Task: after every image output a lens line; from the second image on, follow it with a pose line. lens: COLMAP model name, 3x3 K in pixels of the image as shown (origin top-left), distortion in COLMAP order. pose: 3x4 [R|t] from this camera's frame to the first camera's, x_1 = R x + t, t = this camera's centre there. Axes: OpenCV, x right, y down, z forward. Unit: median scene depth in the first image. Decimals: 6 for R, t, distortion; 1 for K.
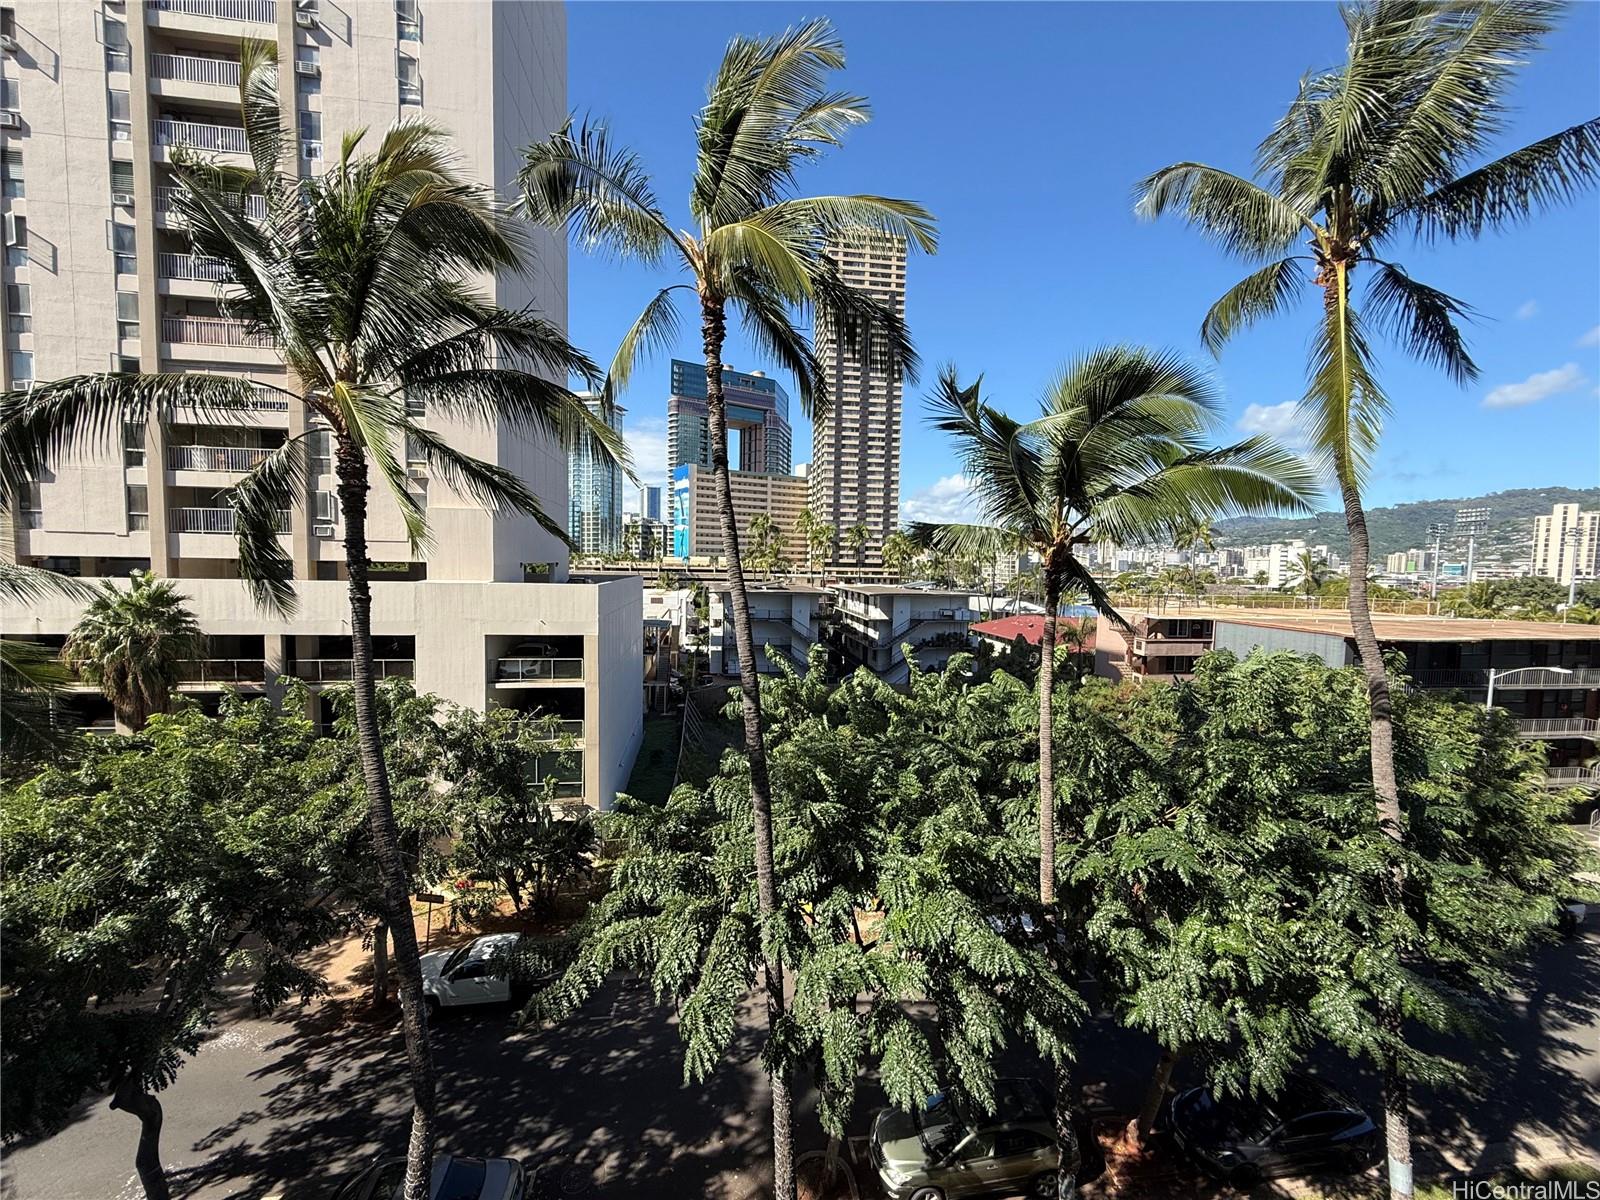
lens RADIAL K [[637.2, 0, 797.1], [0, 637.2, 603.9], [0, 0, 1]] dist [-0.000128, 0.000189]
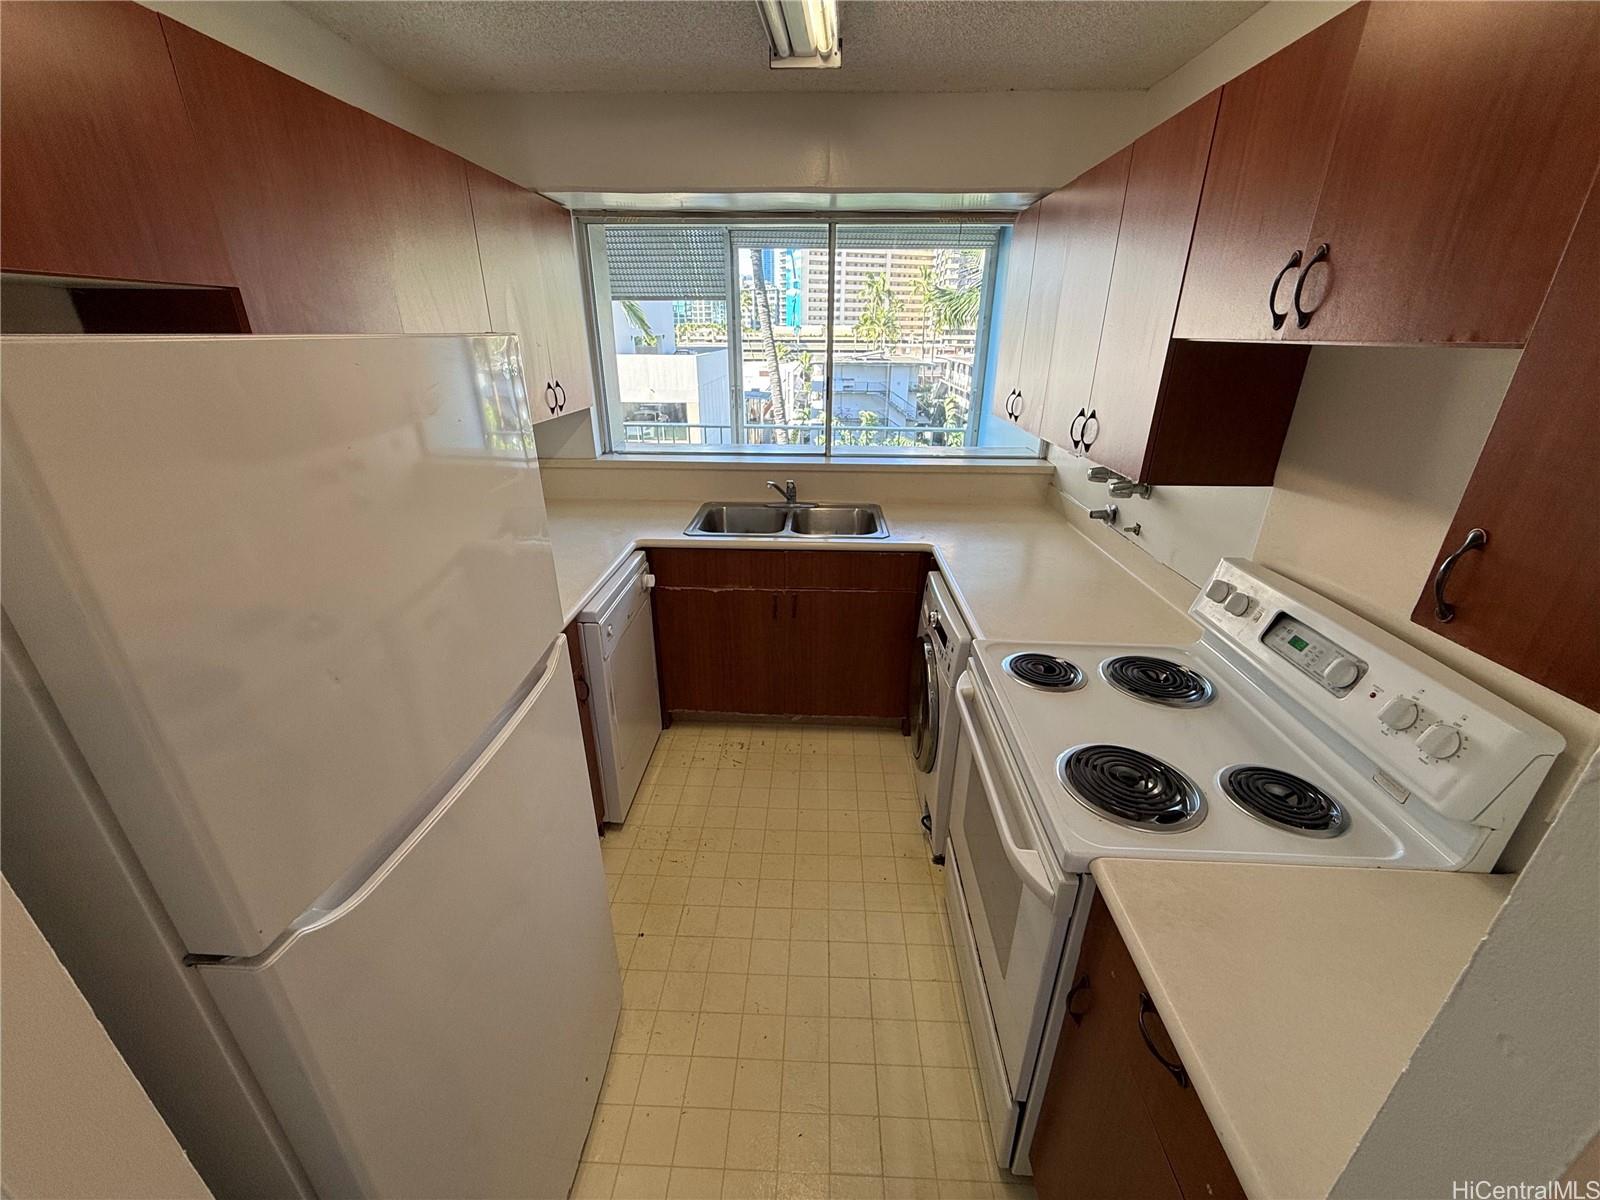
lens RADIAL K [[637.2, 0, 797.1], [0, 637.2, 603.9], [0, 0, 1]] dist [-0.000128, 0.000189]
pose [[0.983457, 0.057371, -0.171814, 0.103953], [0.003143, 0.942972, 0.332859, 0.011508], [0.181112, -0.327892, 0.927192, -0.201524]]
